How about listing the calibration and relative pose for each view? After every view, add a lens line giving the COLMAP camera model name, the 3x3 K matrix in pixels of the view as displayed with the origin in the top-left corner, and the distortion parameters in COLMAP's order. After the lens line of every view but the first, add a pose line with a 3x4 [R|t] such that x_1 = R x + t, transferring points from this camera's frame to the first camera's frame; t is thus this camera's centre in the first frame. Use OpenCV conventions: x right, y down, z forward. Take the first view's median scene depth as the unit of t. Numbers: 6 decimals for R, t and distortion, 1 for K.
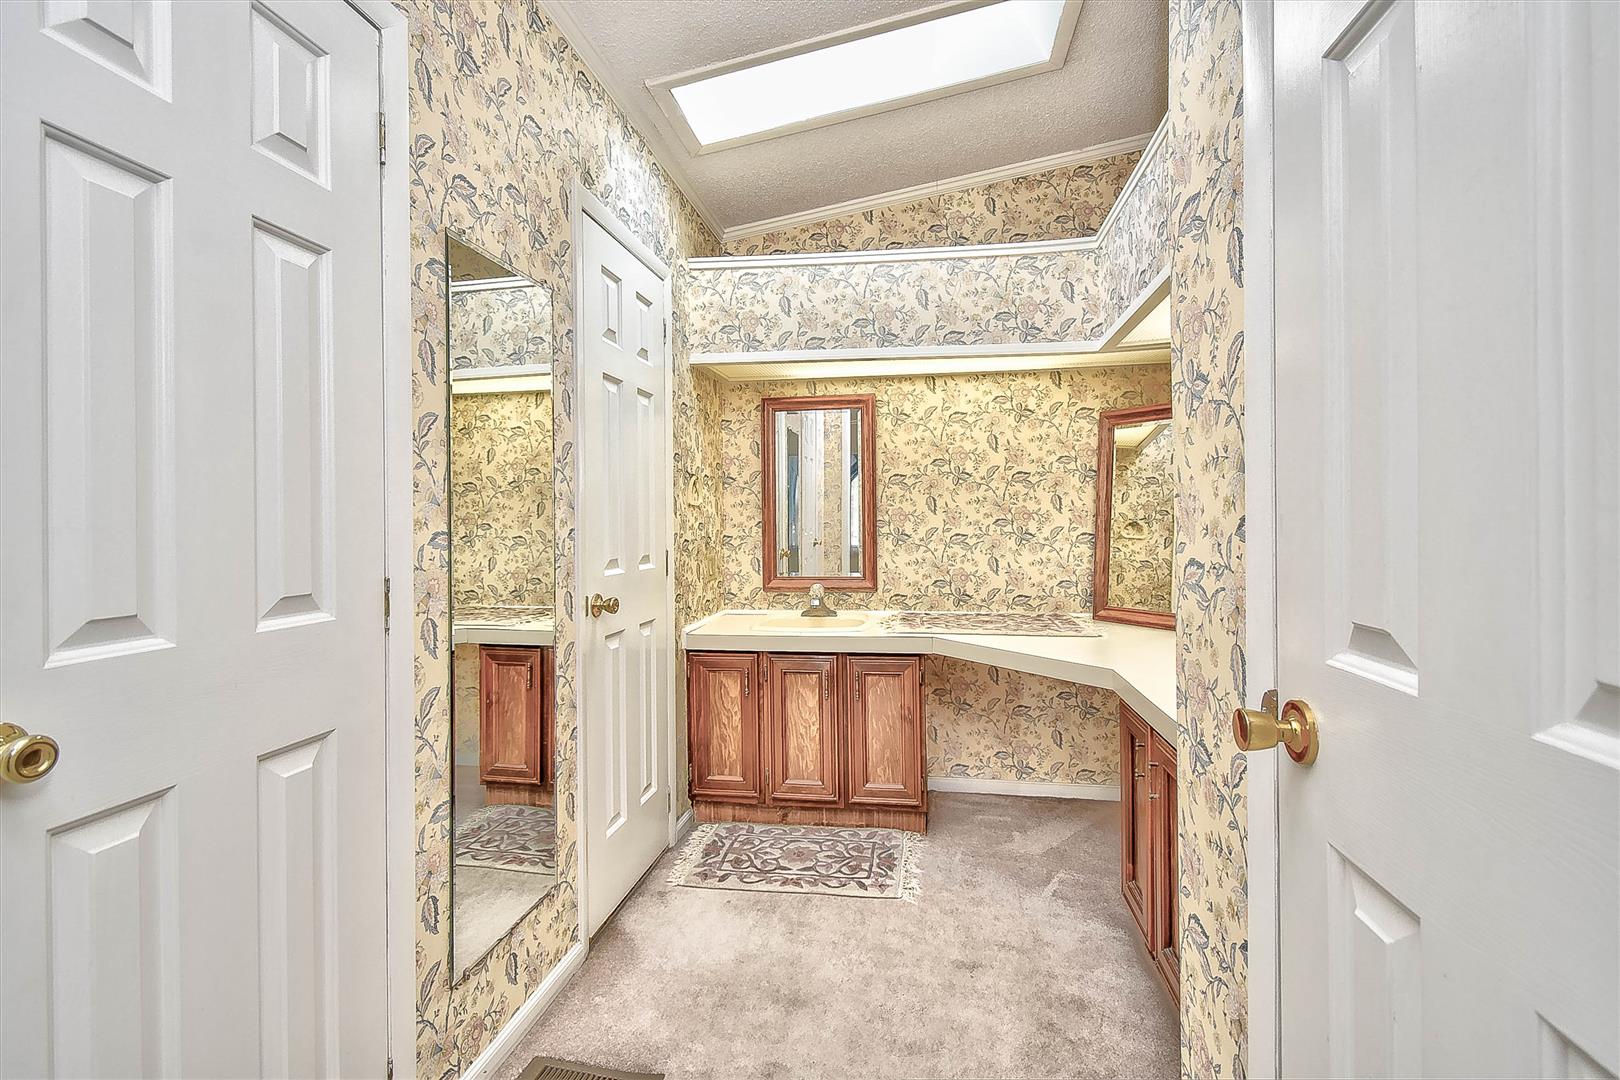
lens RADIAL K [[710.0, 0, 815.7], [0, 710.0, 523.0], [0, 0, 1]] dist [0.000943, -0.000471]
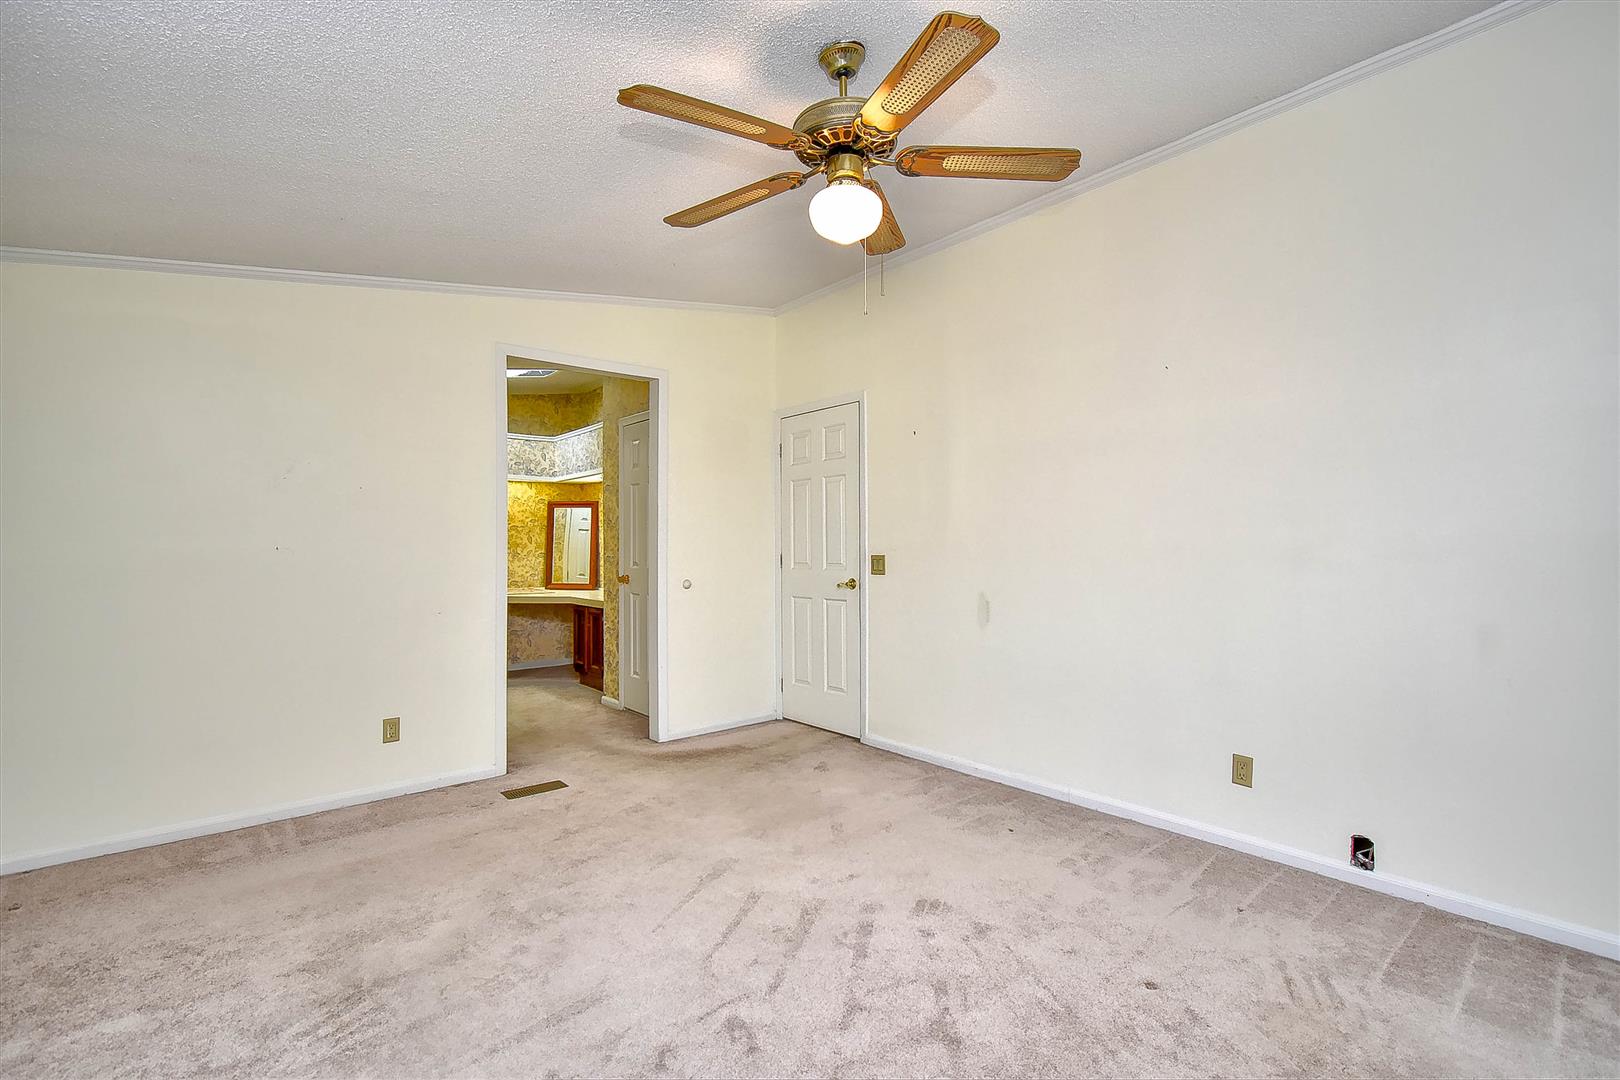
lens RADIAL K [[713.3, 0, 810.0], [0, 713.3, 540.0], [0, 0, 1]] dist [-0.004293, -0.001031]
pose [[0.638595, 0.006279, 0.769517, -0.843617], [0.000995, 0.999959, -0.008985, -0.005869], [-0.769542, 0.006504, 0.638563, -1.149223]]
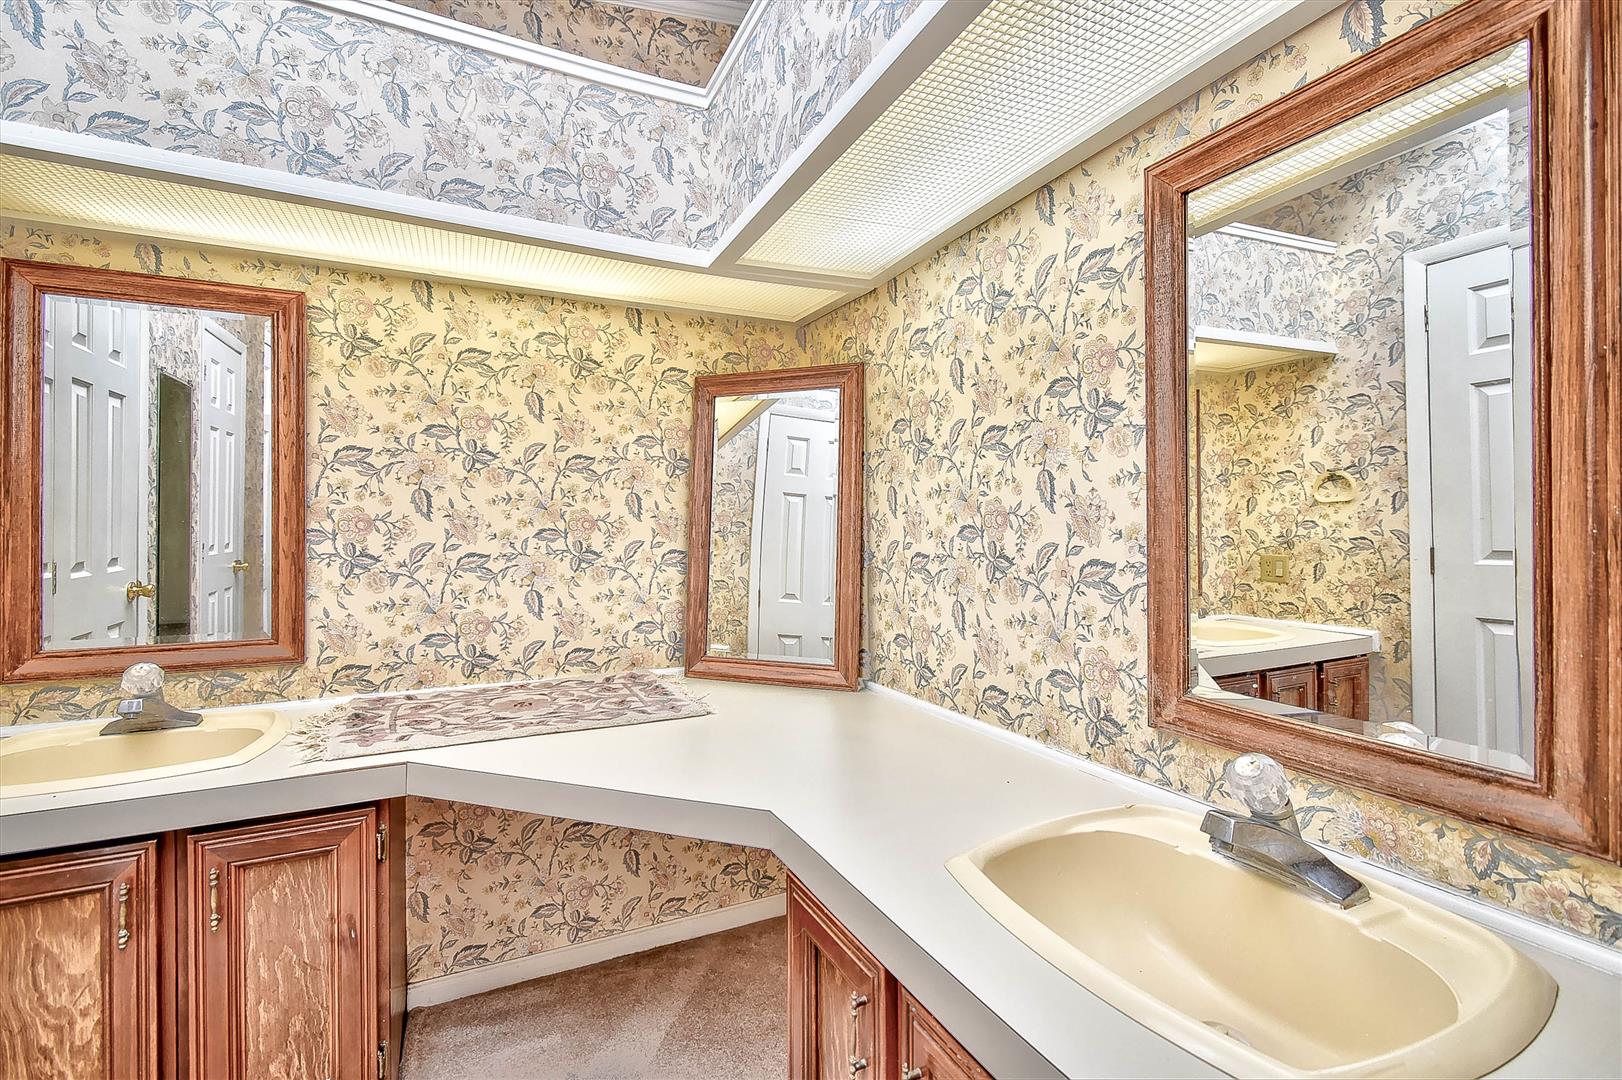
lens RADIAL K [[710.9, 0, 816.7], [0, 710.9, 522.9], [0, 0, 1]] dist [0.000943, -0.000471]
pose [[0.809931, 0.012675, 0.586388, 0.086964], [-0.001389, 0.999805, -0.019694, 0.001114], [-0.586523, 0.015136, 0.809791, 0.357734]]
